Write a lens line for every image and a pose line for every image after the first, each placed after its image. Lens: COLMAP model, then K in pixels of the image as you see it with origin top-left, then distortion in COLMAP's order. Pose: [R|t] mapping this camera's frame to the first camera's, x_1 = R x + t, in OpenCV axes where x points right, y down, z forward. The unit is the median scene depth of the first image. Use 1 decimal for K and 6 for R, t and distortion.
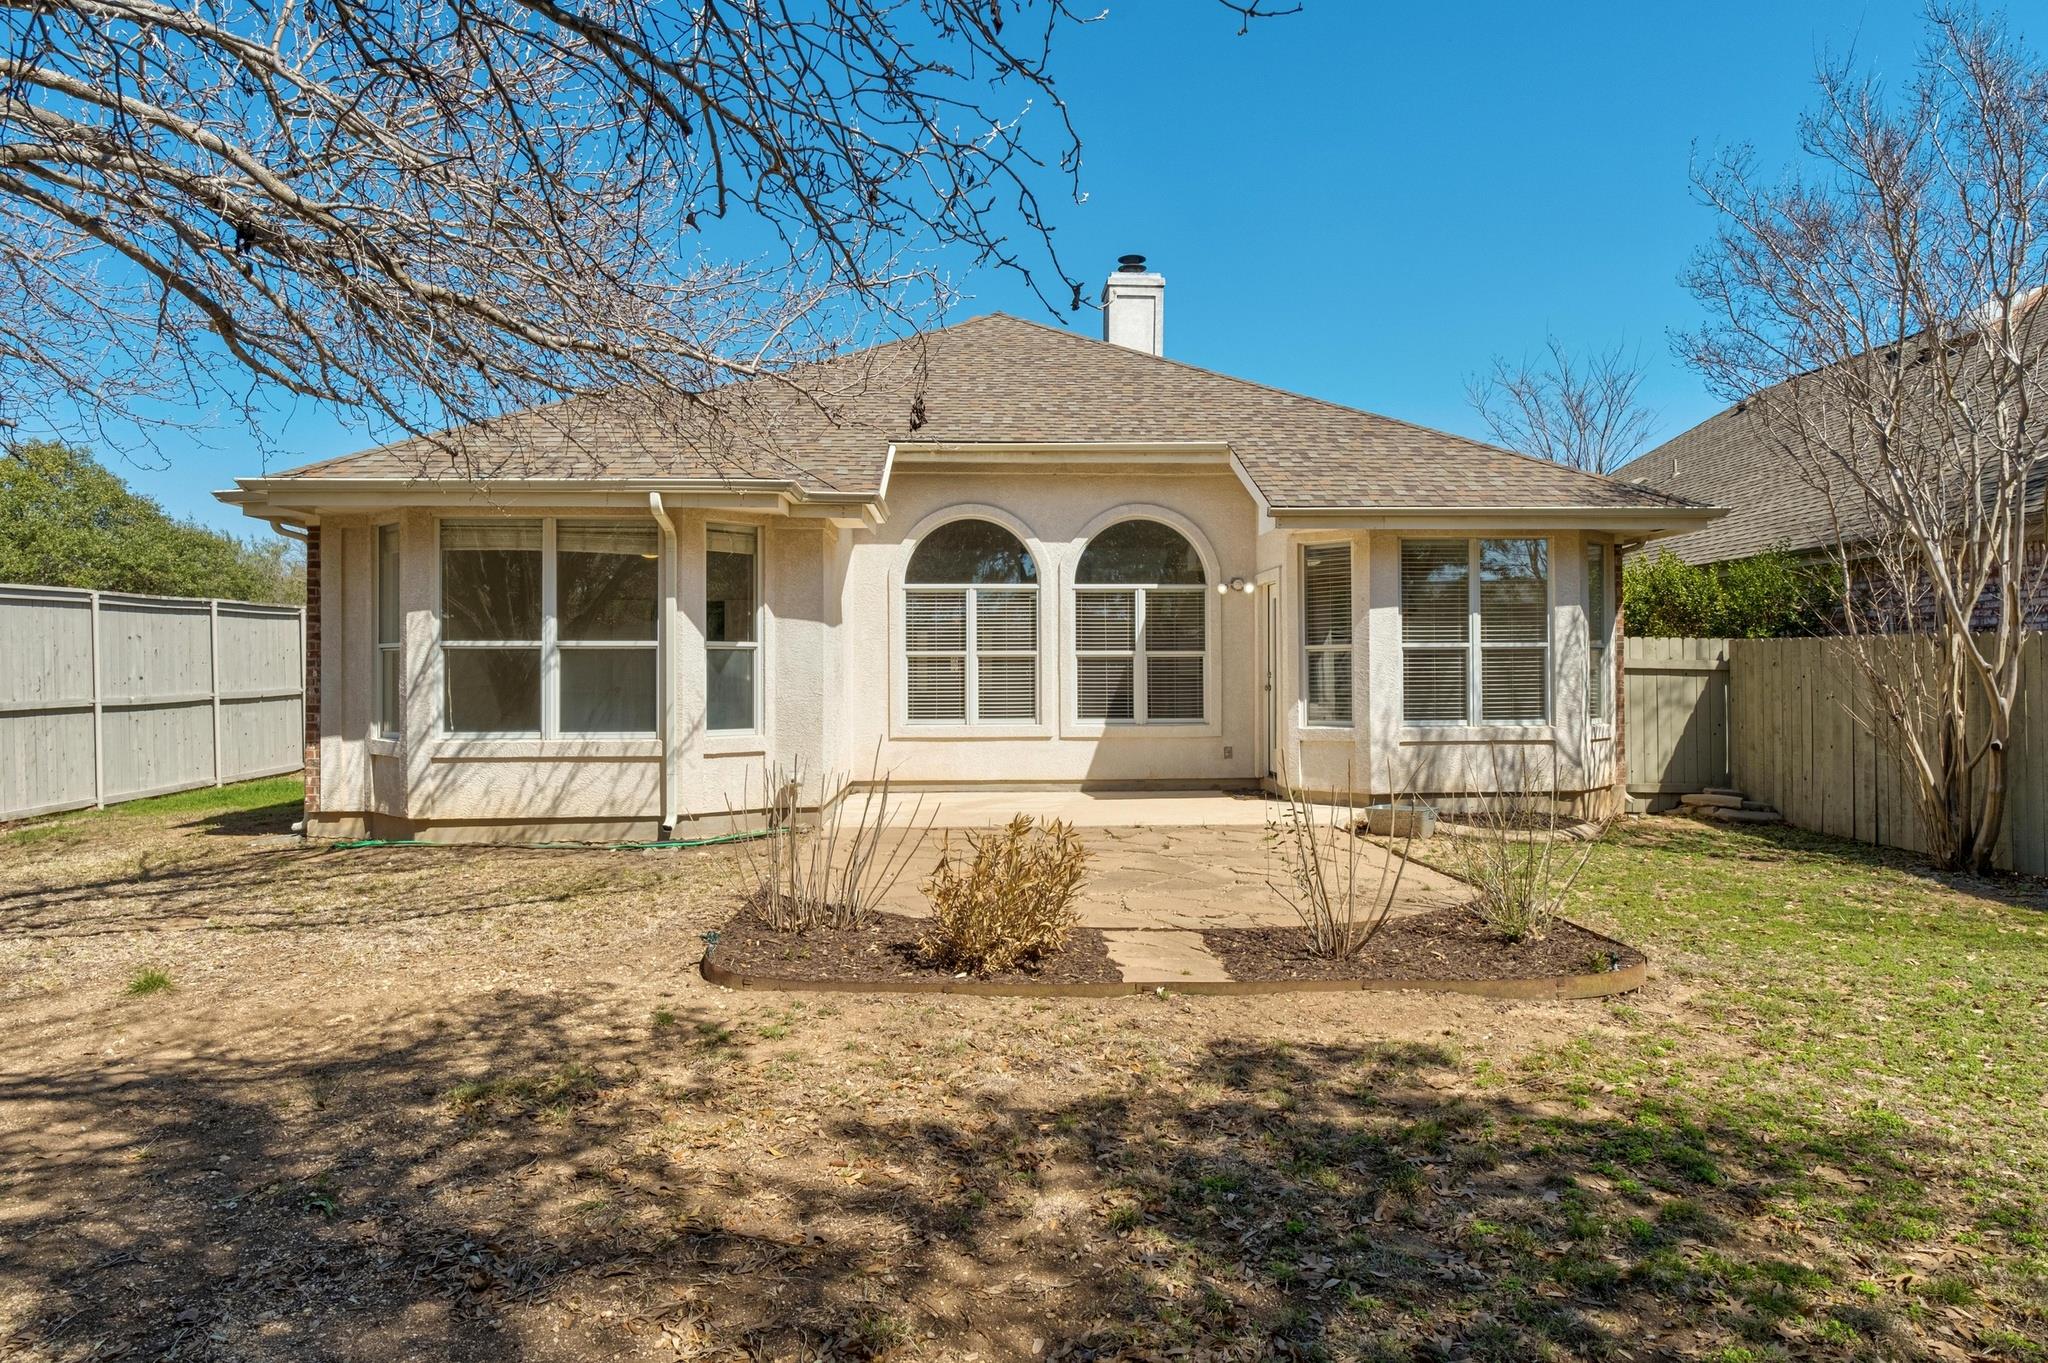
lens RADIAL K [[1243.1, 0, 1044.1], [0, 1243.1, 678.1], [0, 0, 1]] dist [0.003450, -0.005217]
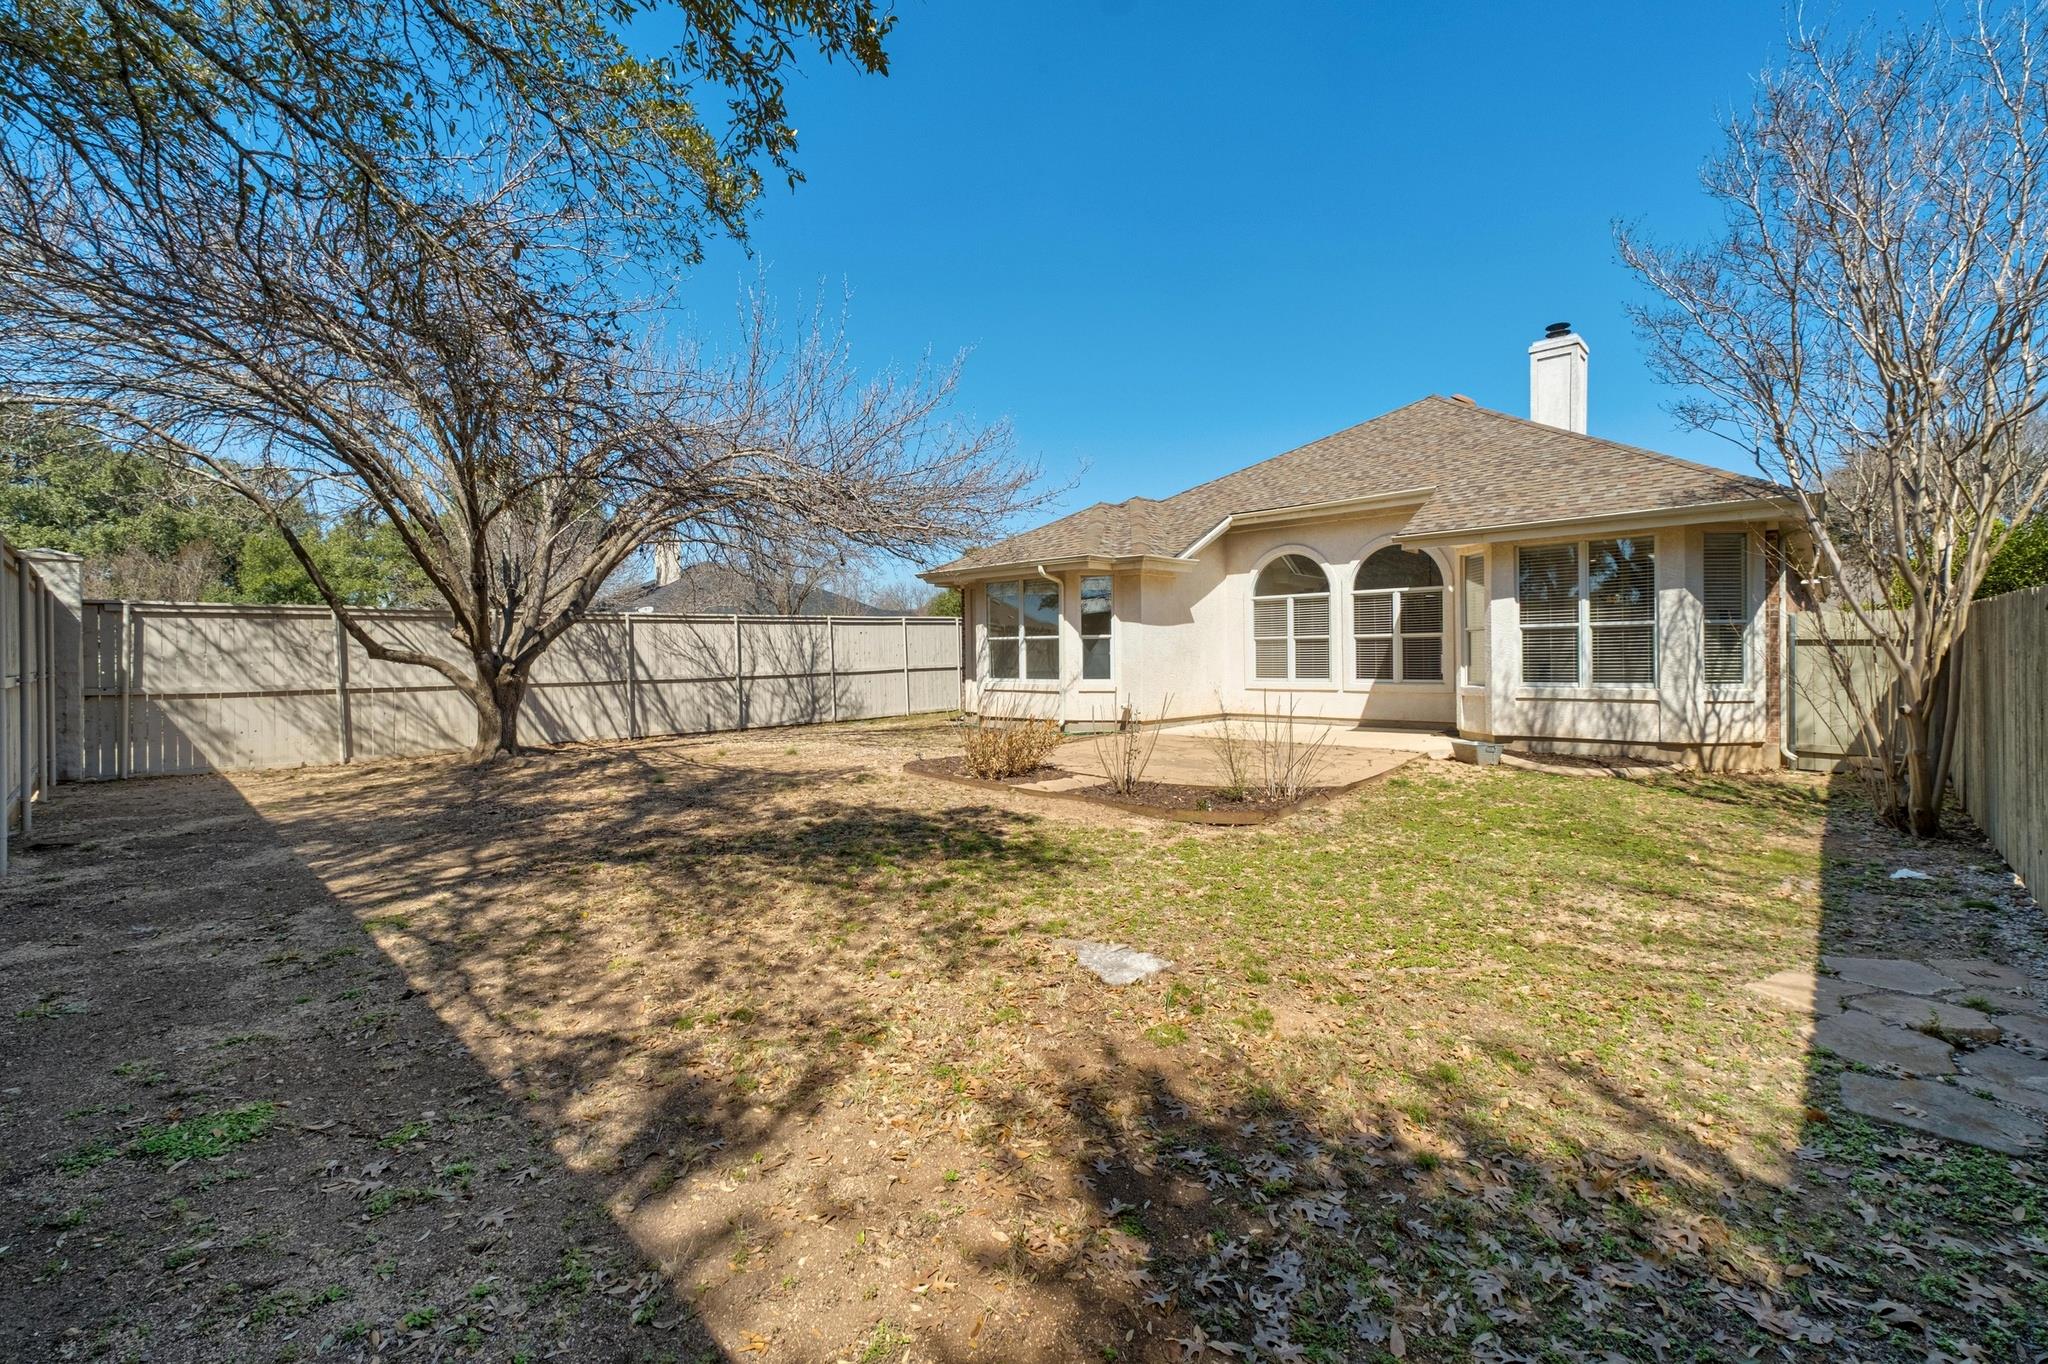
lens RADIAL K [[858.2, 0, 1015.0], [0, 858.2, 662.0], [0, 0, 1]] dist [-0.008336, 0.002213]
pose [[0.700580, 0.001045, -0.713573, 0.563388], [0.004498, 0.999973, 0.005880, 0.004796], [0.713559, -0.007329, 0.700557, -0.042701]]
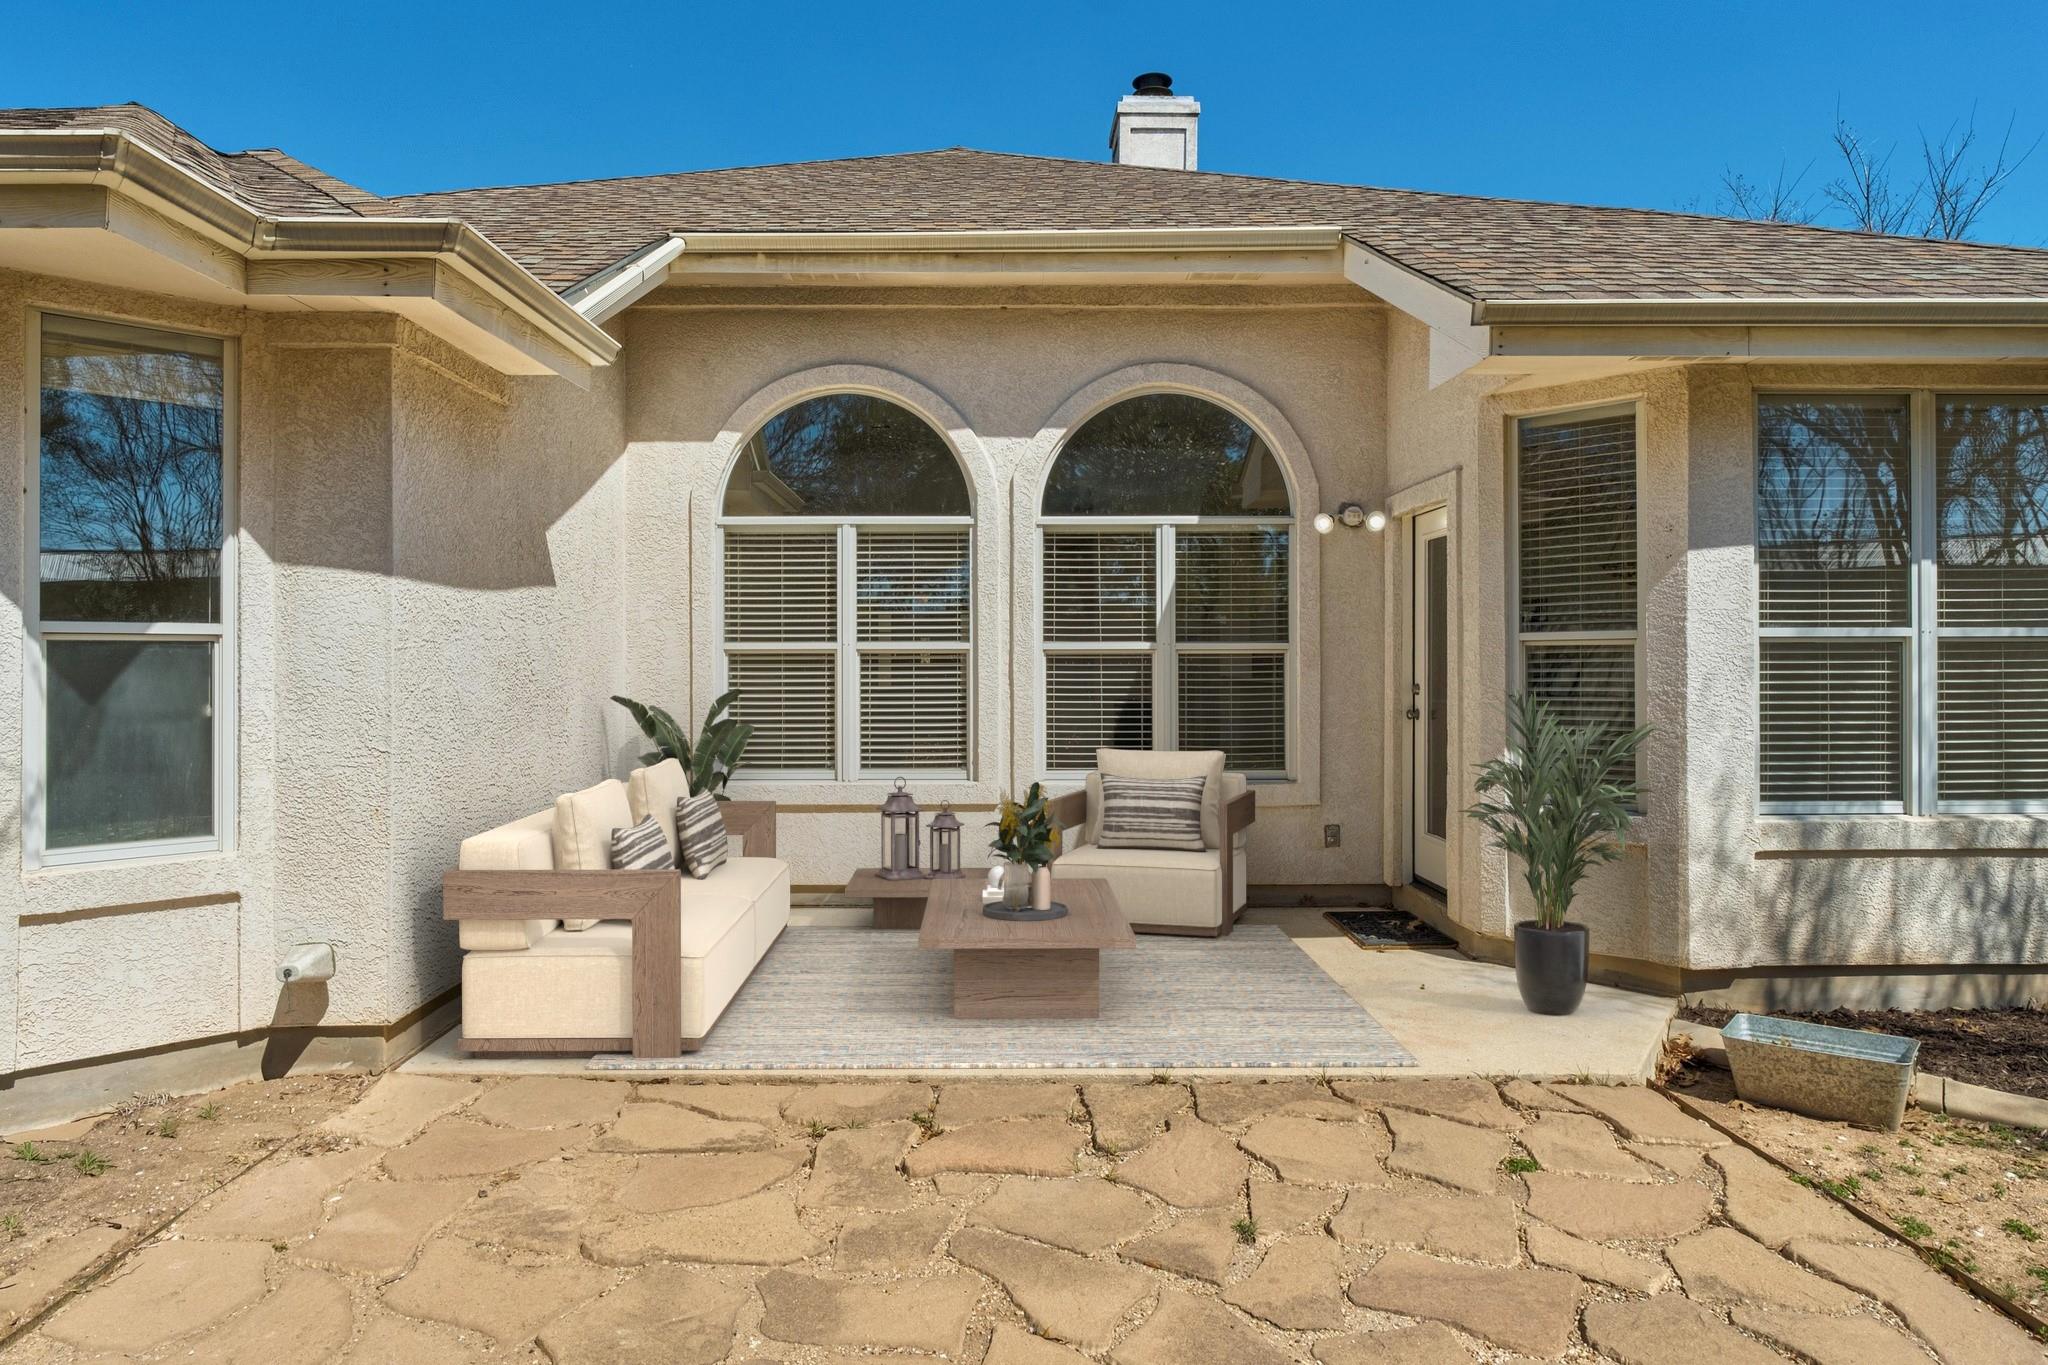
lens RADIAL K [[1243.1, 0, 1029.4], [0, 1243.1, 664.9], [0, 0, 1]] dist [0.003450, -0.005217]
pose [[0.999582, 0.001900, -0.028845, 0.040395], [-0.001868, 0.999998, 0.001126, -0.014994], [0.028847, -0.001072, 0.999583, 0.545476]]
